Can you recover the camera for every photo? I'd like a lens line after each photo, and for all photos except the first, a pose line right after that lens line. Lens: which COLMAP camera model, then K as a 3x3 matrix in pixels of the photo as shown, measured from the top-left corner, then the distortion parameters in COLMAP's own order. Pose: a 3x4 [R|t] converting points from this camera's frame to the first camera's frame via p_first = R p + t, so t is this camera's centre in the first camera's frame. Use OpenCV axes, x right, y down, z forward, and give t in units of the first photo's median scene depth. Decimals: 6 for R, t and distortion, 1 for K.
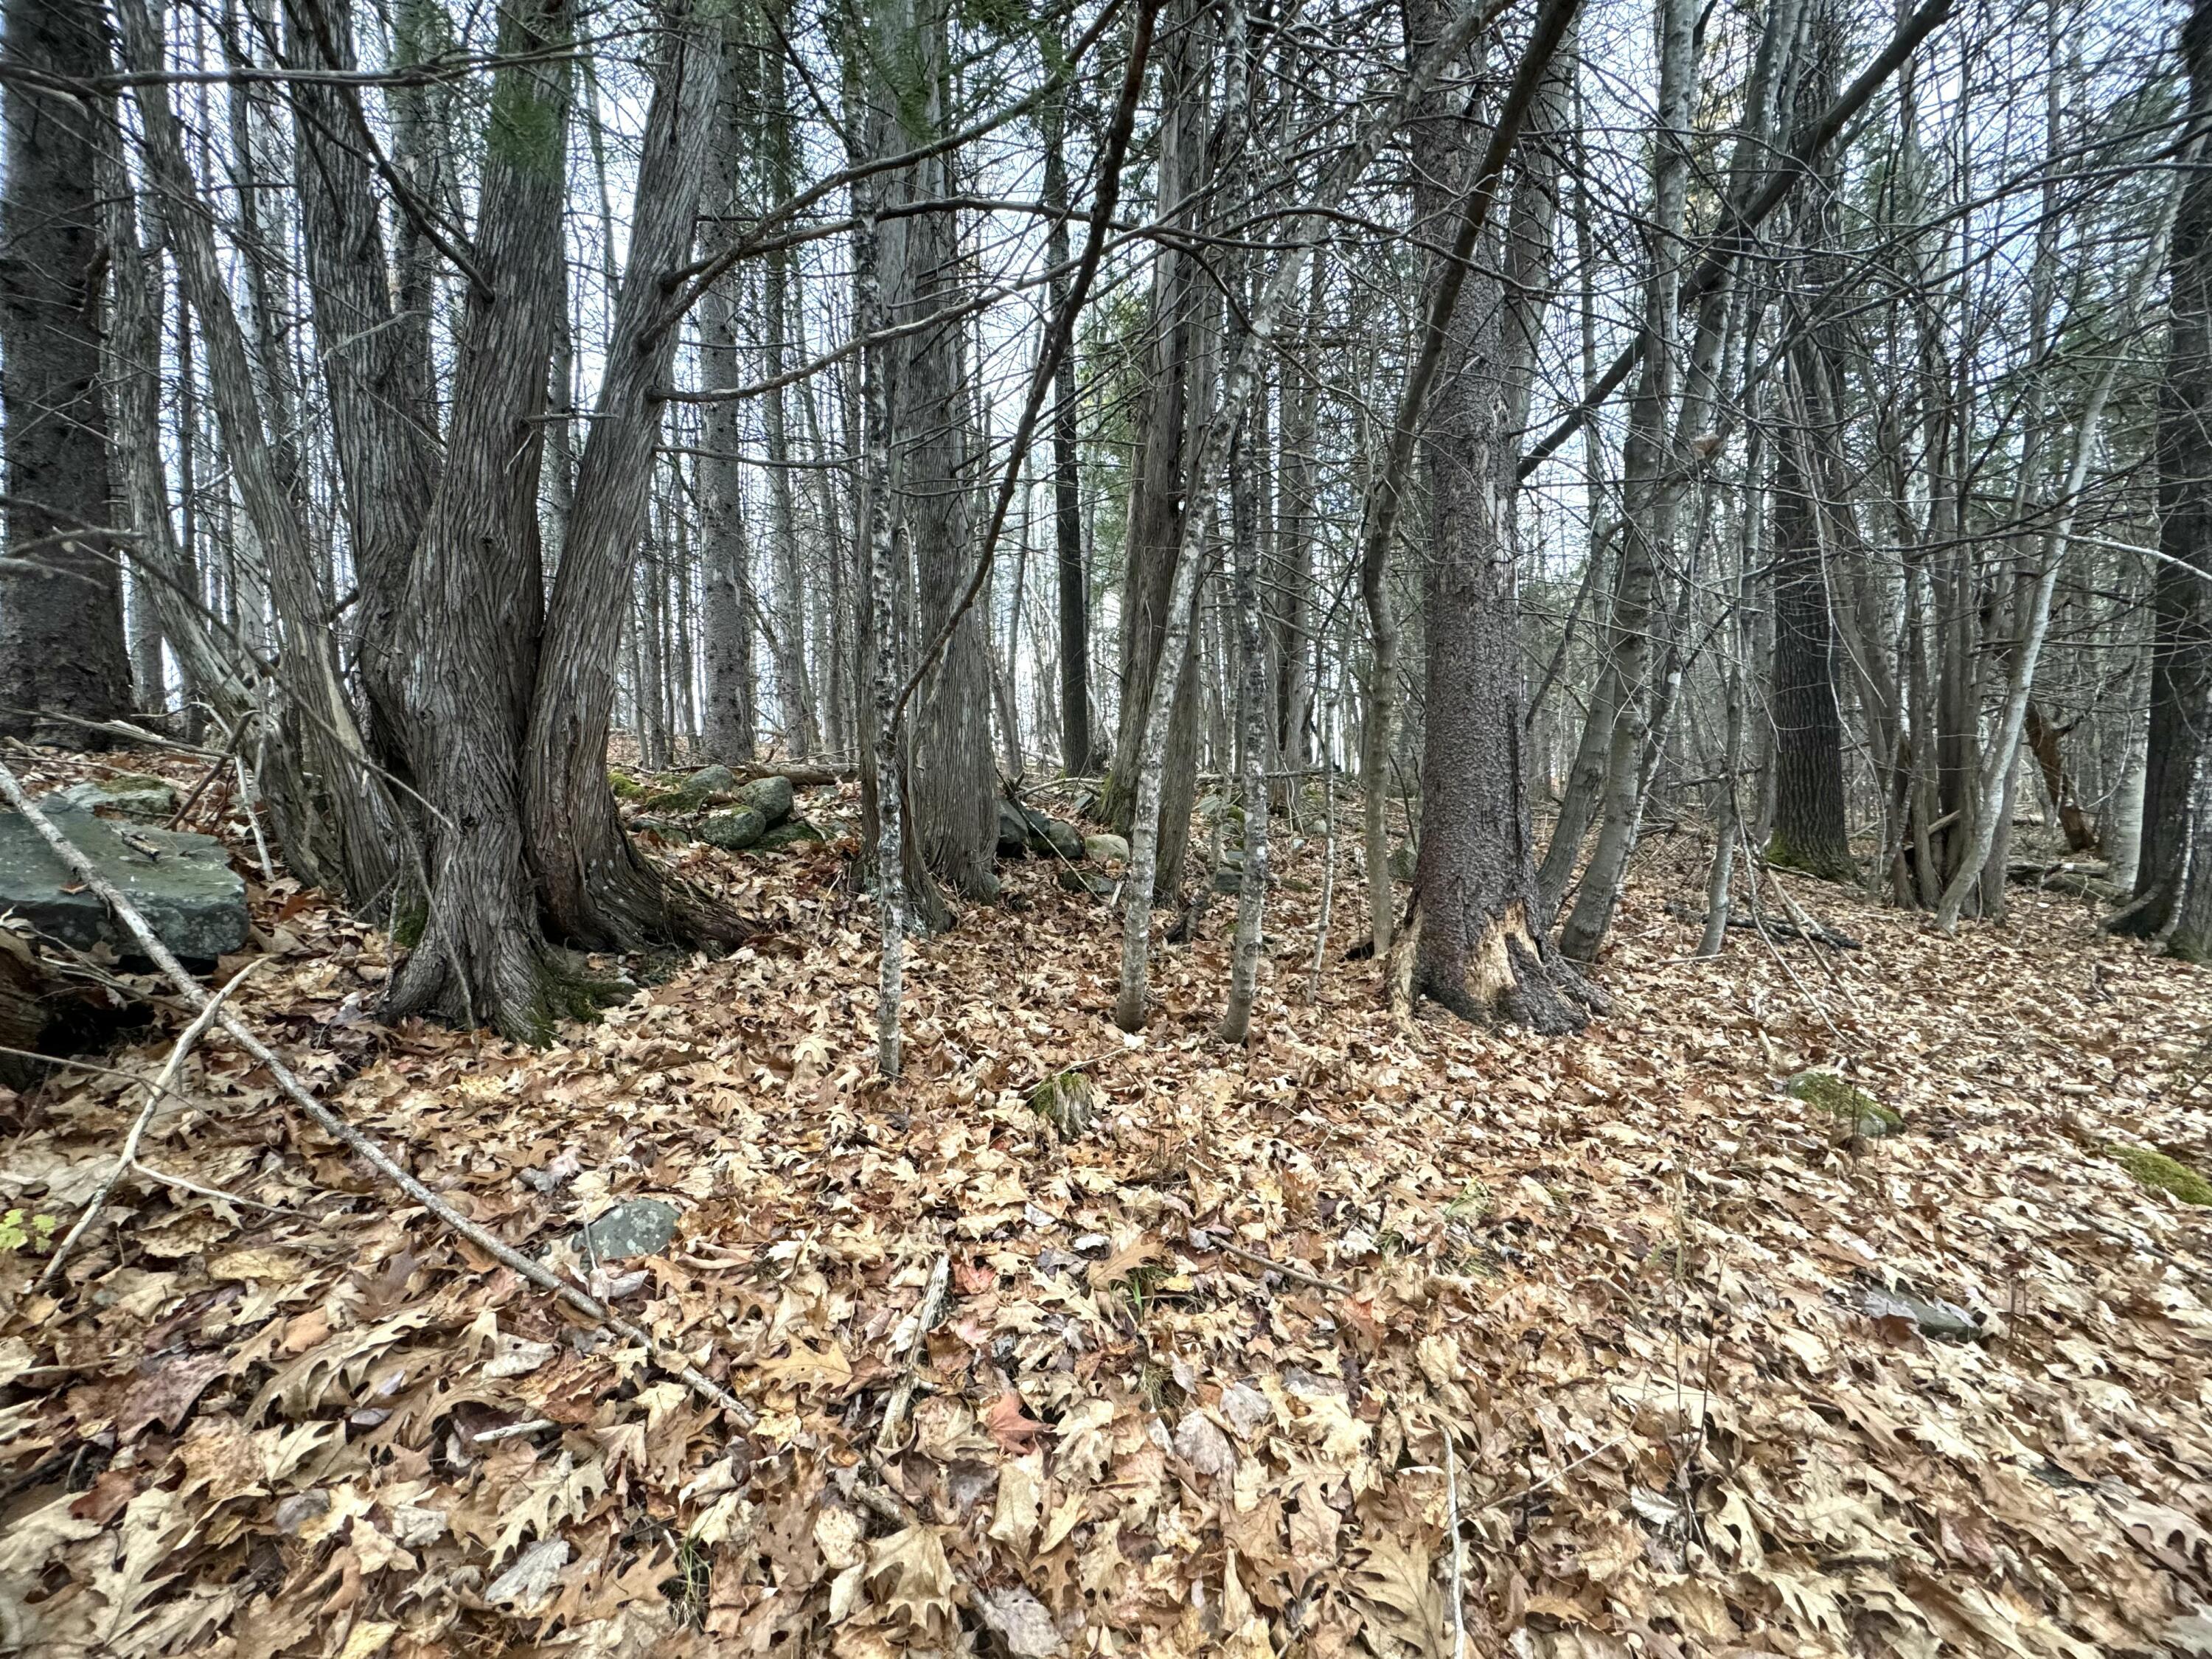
lens RADIAL K [[889.0, 0, 1106.0], [0, 889.0, 829.5], [0, 0, 1]] dist [0.001065, 0.000519]
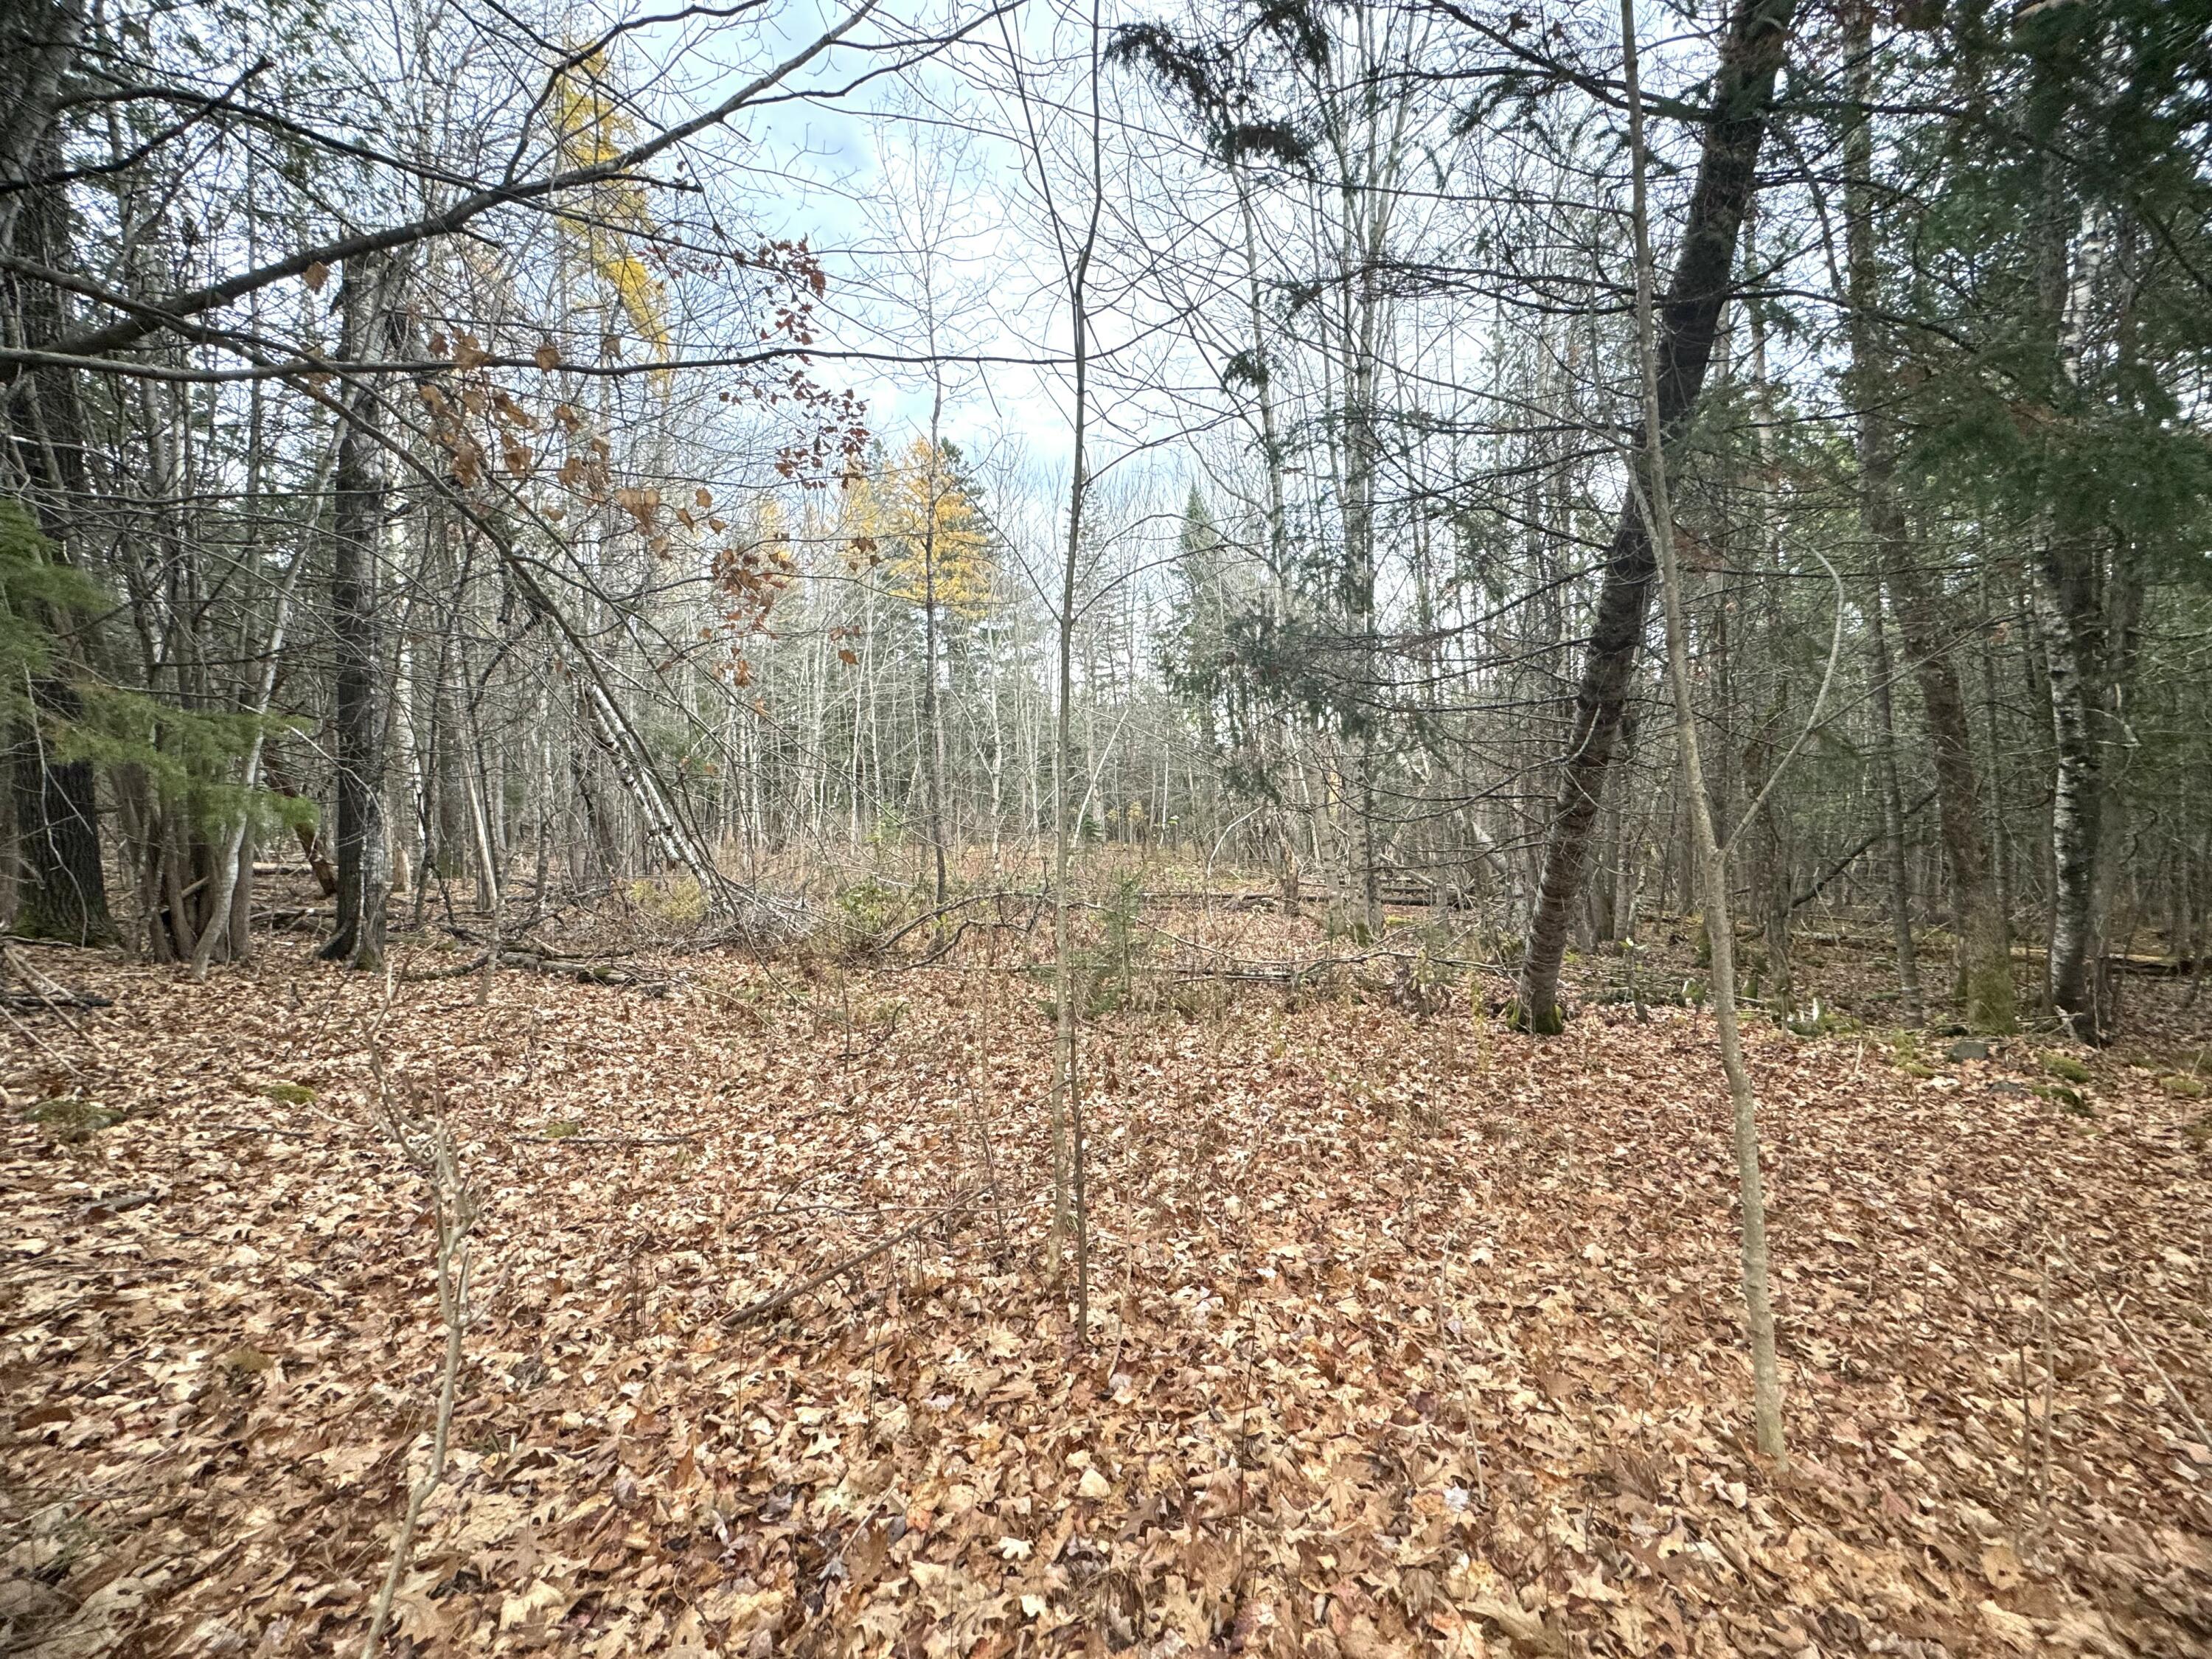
lens RADIAL K [[889.0, 0, 1106.0], [0, 889.0, 829.5], [0, 0, 1]] dist [0.001065, 0.000519]
pose [[0.048513, -0.002125, 0.998820, -0.324628], [0.050806, 0.998708, -0.000343, -0.036909], [-0.997530, 0.050762, 0.048558, -0.468535]]
